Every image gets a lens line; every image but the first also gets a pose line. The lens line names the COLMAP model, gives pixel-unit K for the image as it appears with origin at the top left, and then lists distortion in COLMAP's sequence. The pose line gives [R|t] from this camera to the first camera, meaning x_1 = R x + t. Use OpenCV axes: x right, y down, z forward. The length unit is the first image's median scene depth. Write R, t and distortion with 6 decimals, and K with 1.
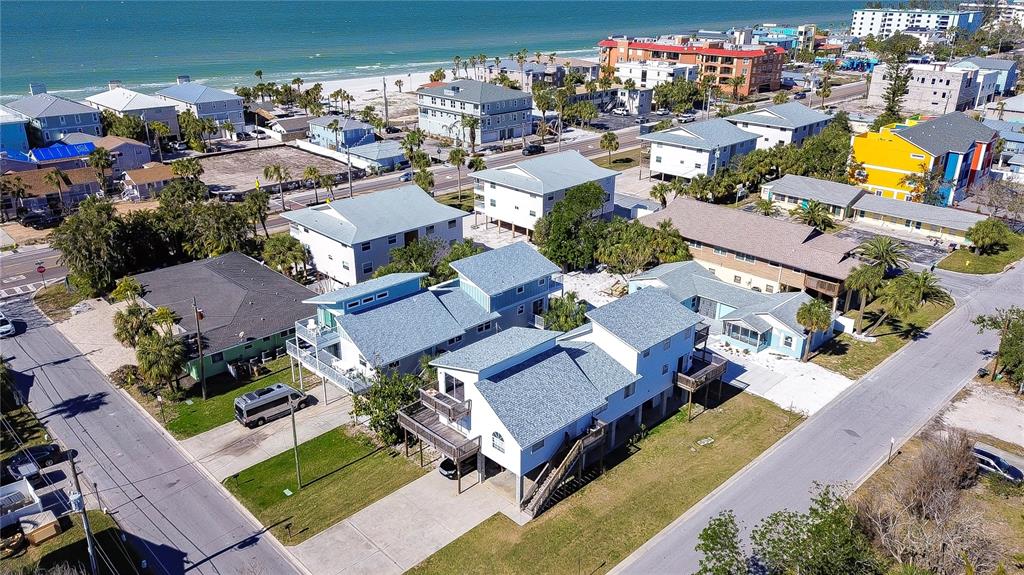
lens RADIAL K [[763.4, 0, 510.6], [0, 763.4, 288.4], [0, 0, 1]] dist [0.078241, -0.069500]
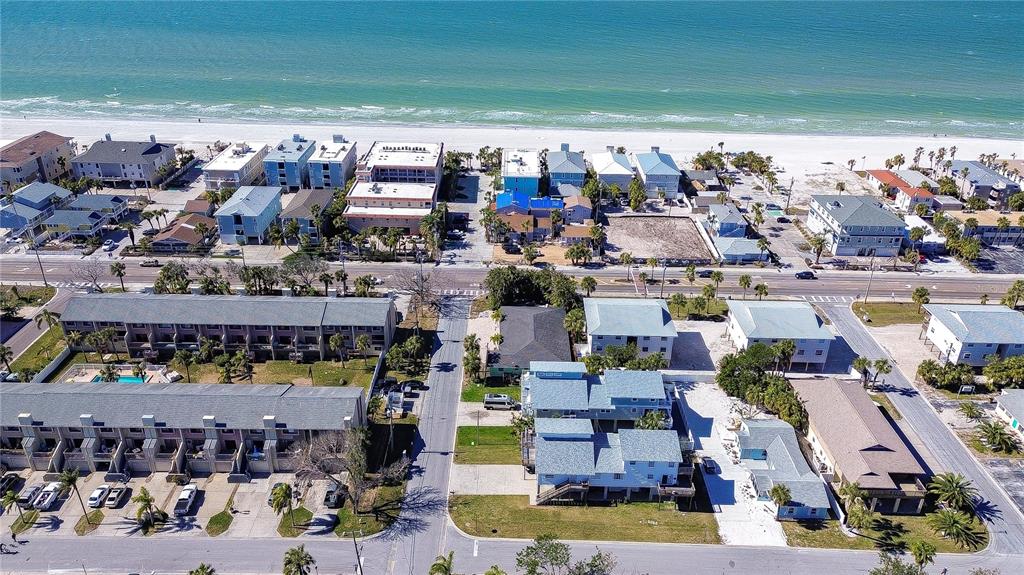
lens RADIAL K [[763.4, 0, 512.8], [0, 763.4, 287.5], [0, 0, 1]] dist [0.078241, -0.069500]
pose [[0.711144, 0.326659, -0.622550, 0.954777], [-0.279866, 0.943851, 0.175556, -0.546311], [0.644942, 0.049386, 0.762635, -0.630580]]
